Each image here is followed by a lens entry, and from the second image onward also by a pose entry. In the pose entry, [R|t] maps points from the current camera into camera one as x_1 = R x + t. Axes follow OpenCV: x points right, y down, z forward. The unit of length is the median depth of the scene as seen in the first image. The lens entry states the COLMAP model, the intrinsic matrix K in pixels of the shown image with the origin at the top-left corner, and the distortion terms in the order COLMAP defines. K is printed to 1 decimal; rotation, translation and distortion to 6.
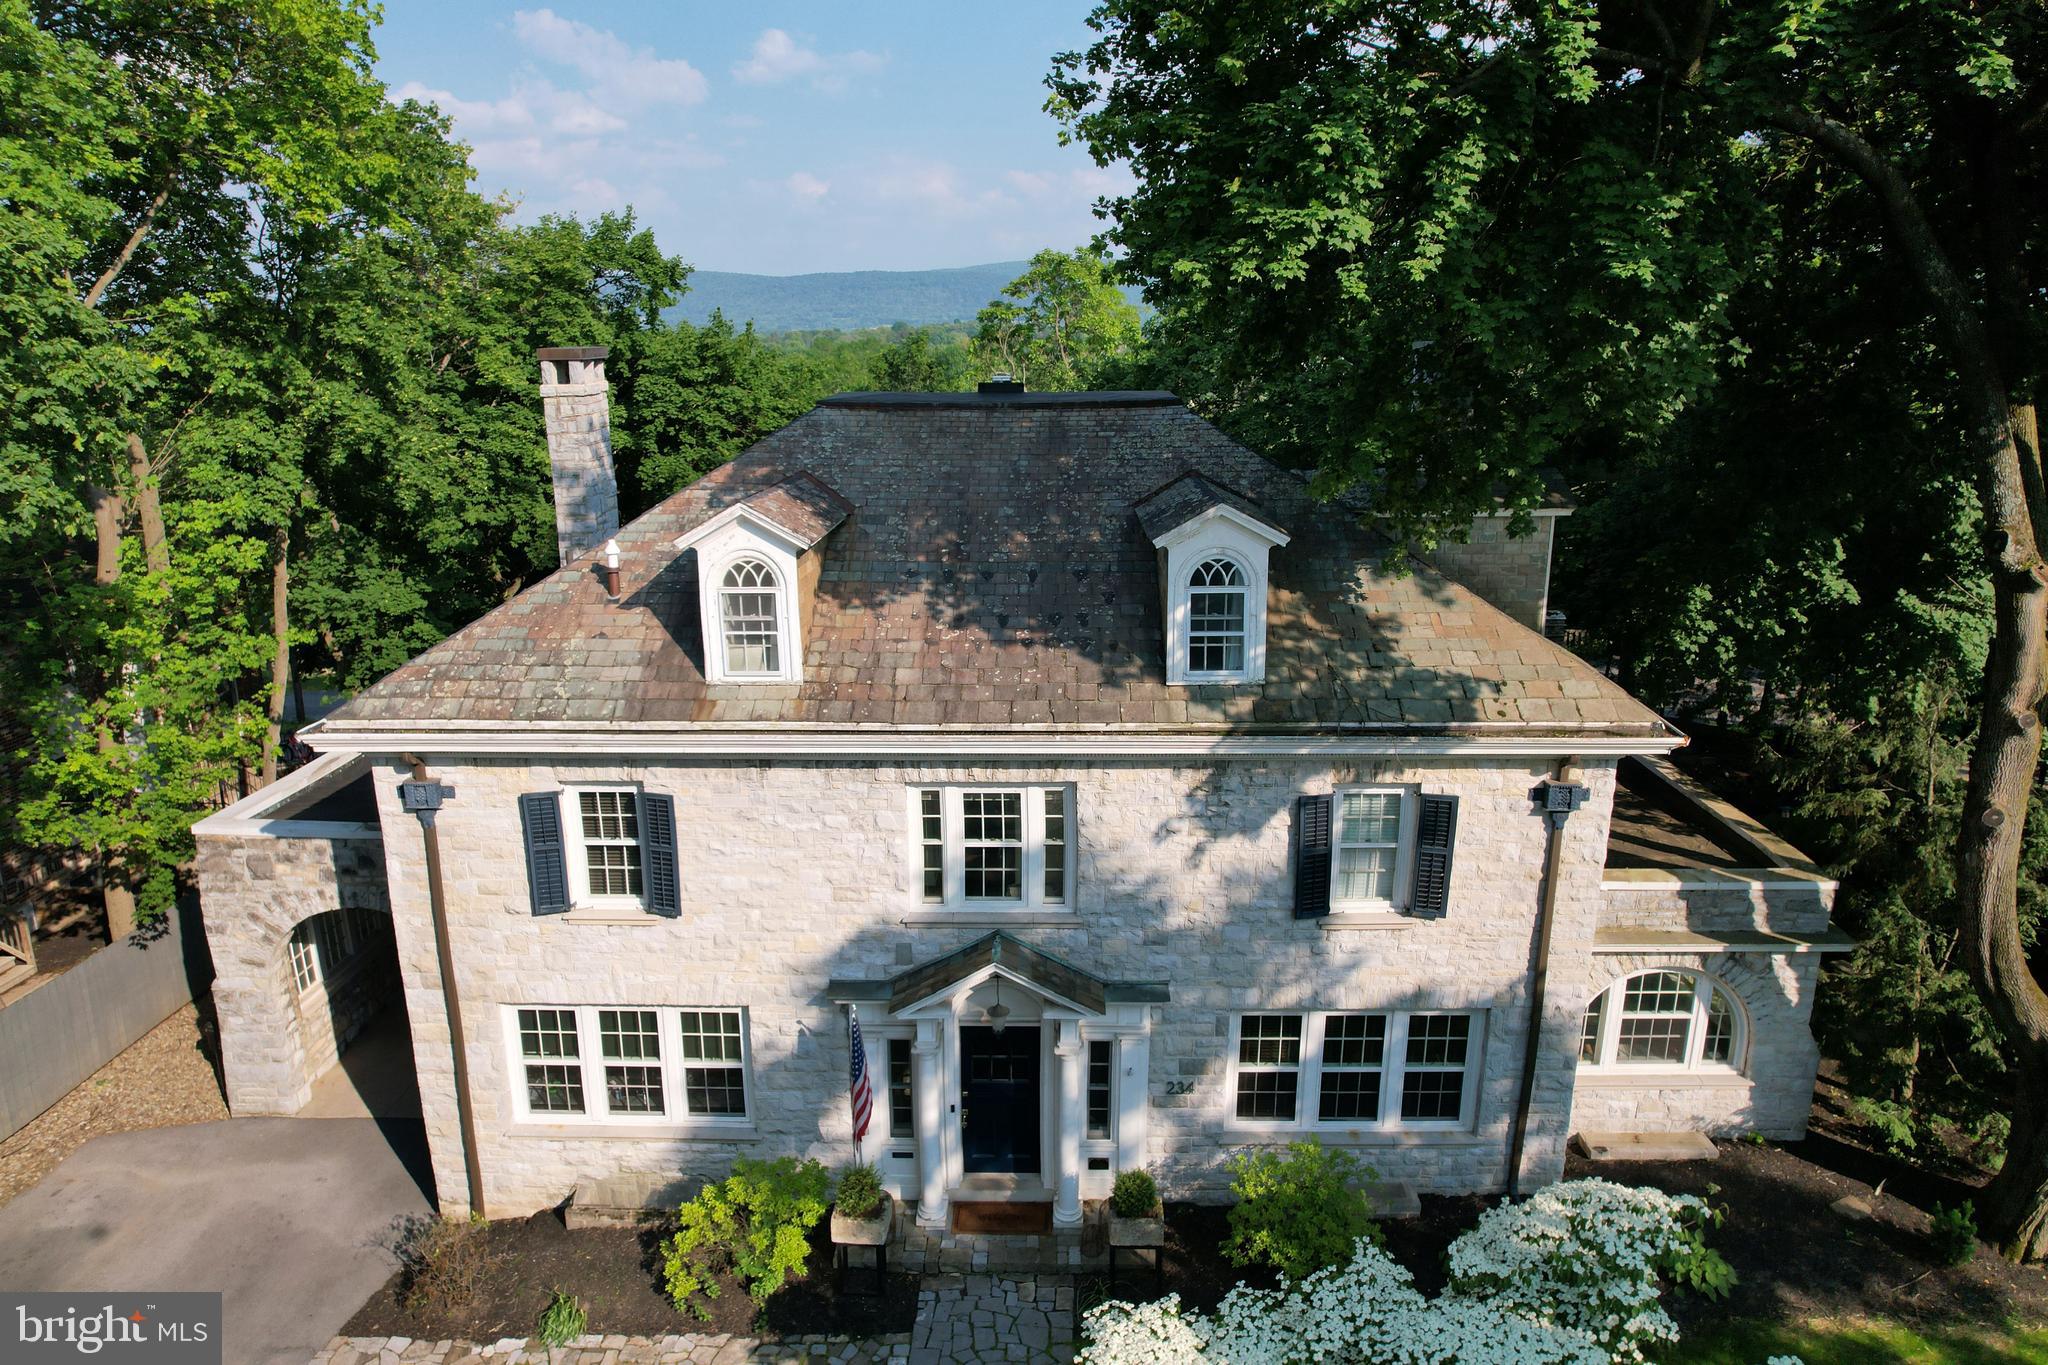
lens RADIAL K [[1308.4, 0, 1041.8], [0, 1308.4, 665.7], [0, 0, 1]] dist [-0.066585, 0.058321]
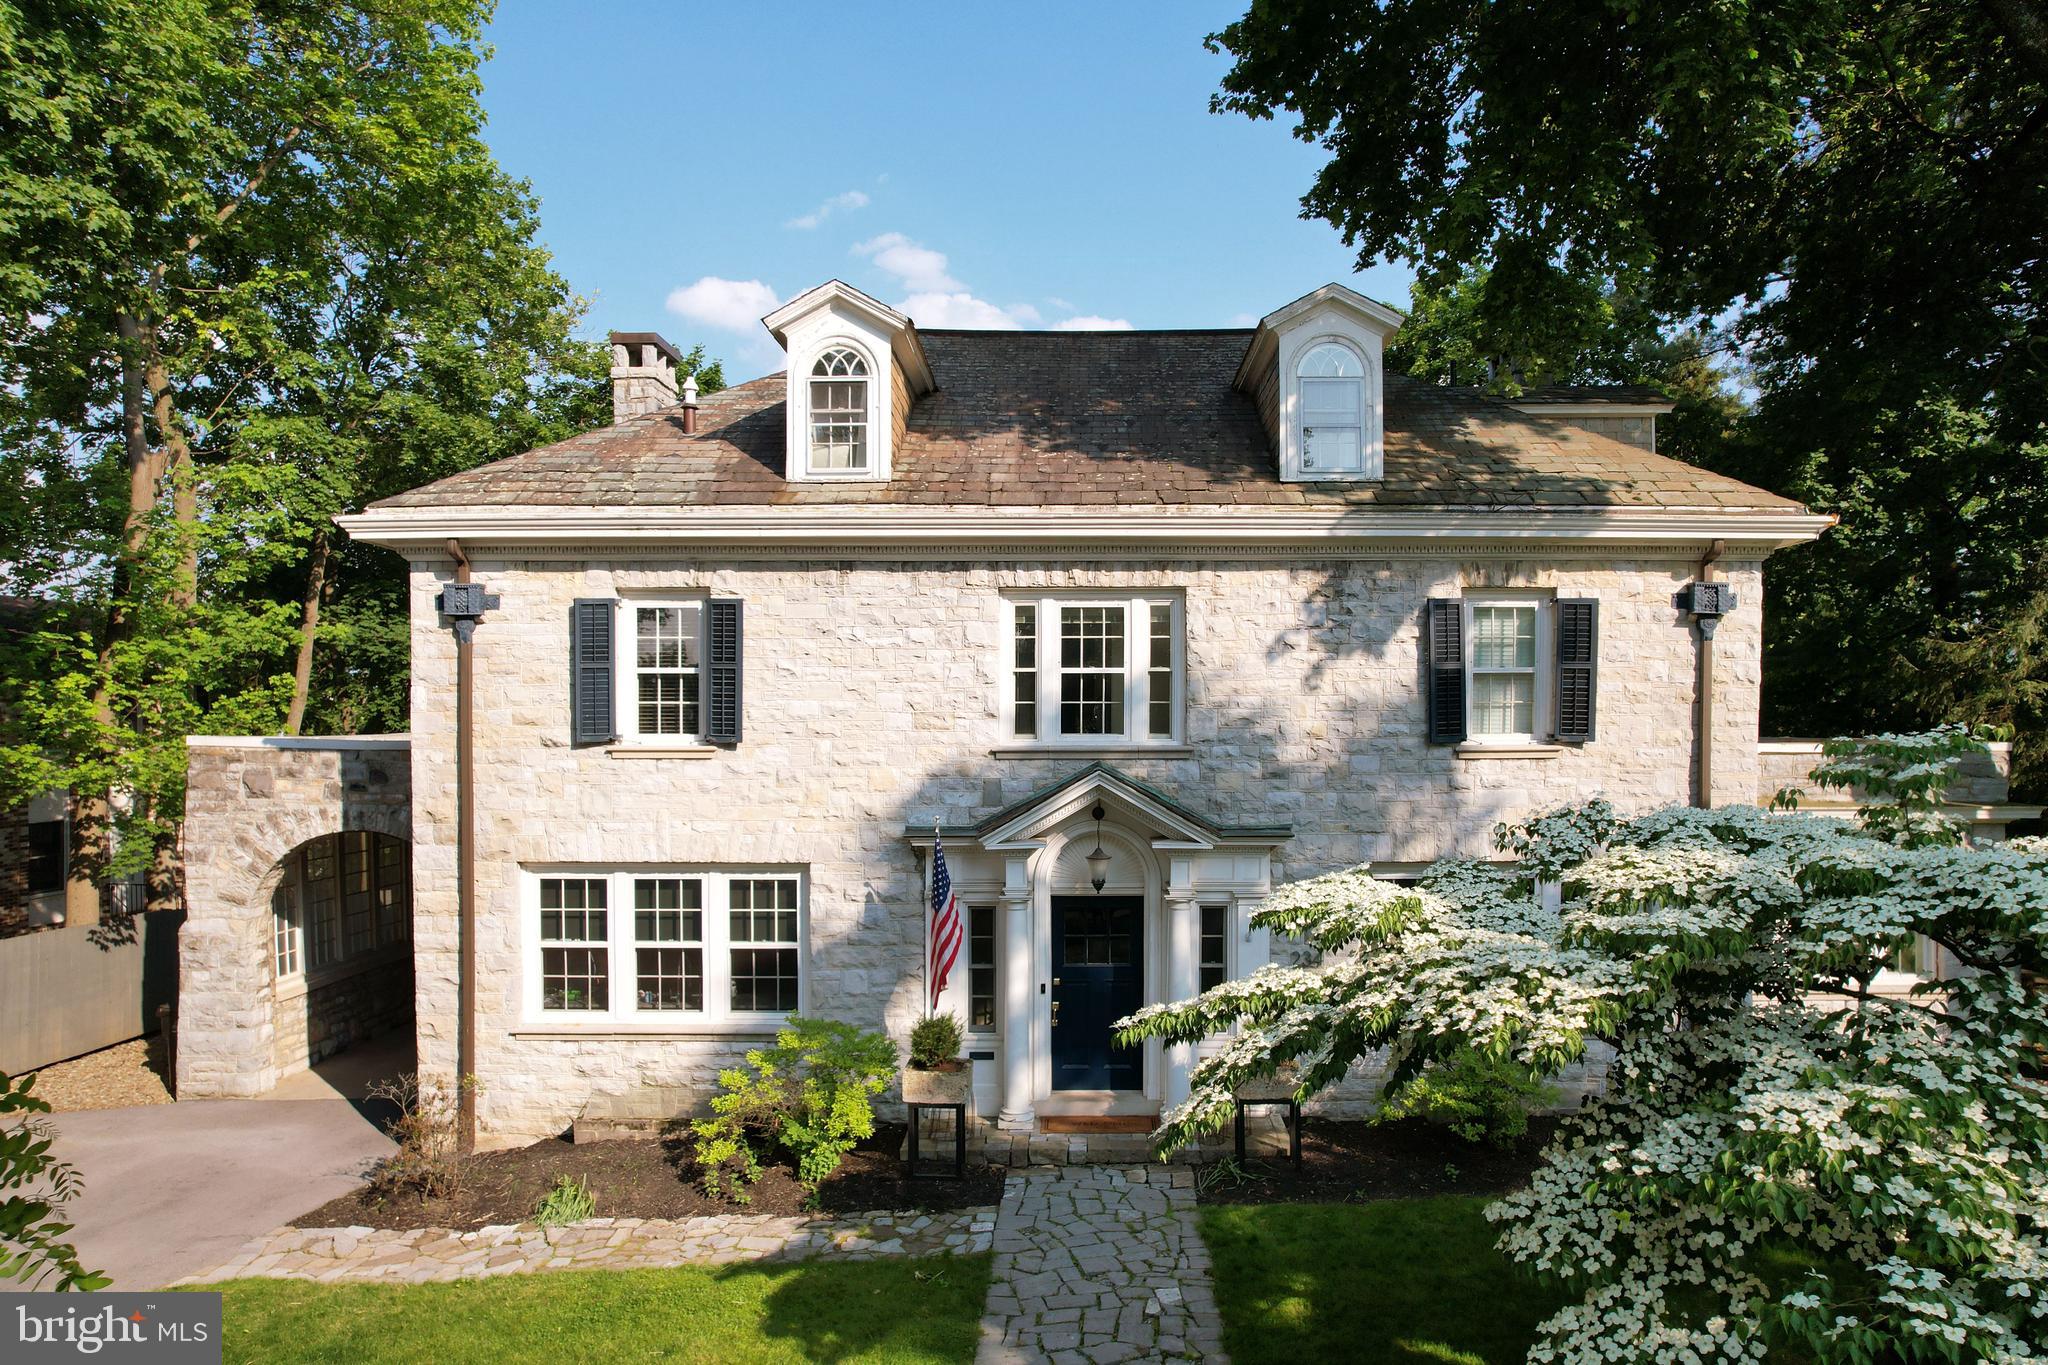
lens RADIAL K [[1308.4, 0, 1096.9], [0, 1308.4, 736.9], [0, 0, 1]] dist [-0.066585, 0.058321]
pose [[0.999626, 0.003423, 0.027137, -0.057912], [0.002956, 0.972809, -0.231589, 0.387628], [-0.027191, 0.231582, 0.972435, 0.126567]]
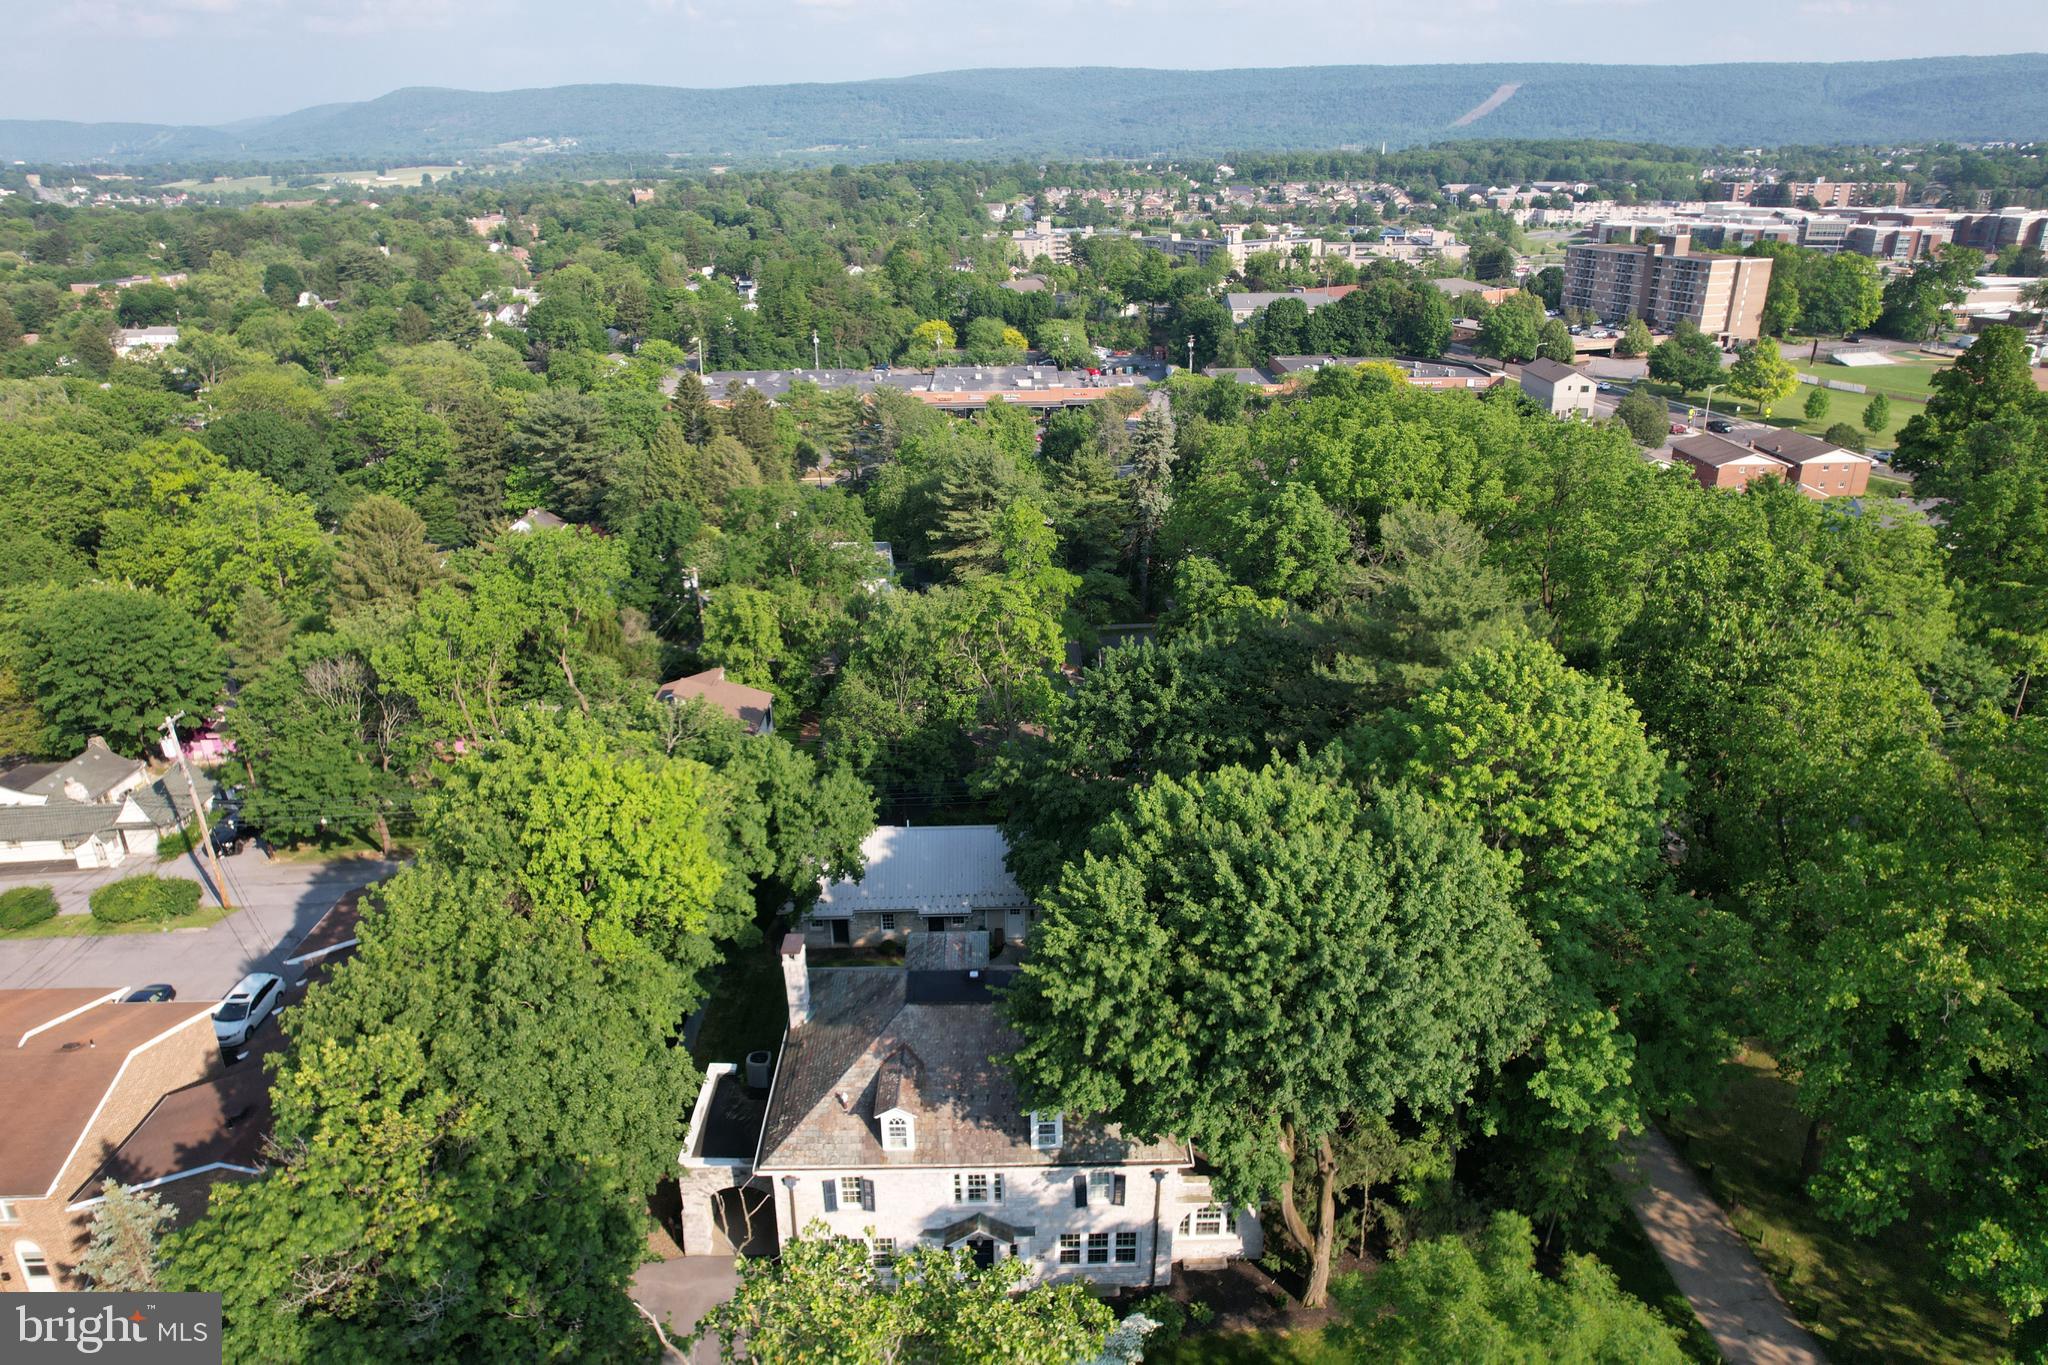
lens RADIAL K [[1308.4, 0, 1030.9], [0, 1308.4, 682.3], [0, 0, 1]] dist [-0.066585, 0.058321]
pose [[0.999485, -0.021989, 0.023363, 0.042869], [0.018772, 0.991344, 0.129943, -1.408774], [-0.026018, -0.129438, 0.991246, -1.835439]]
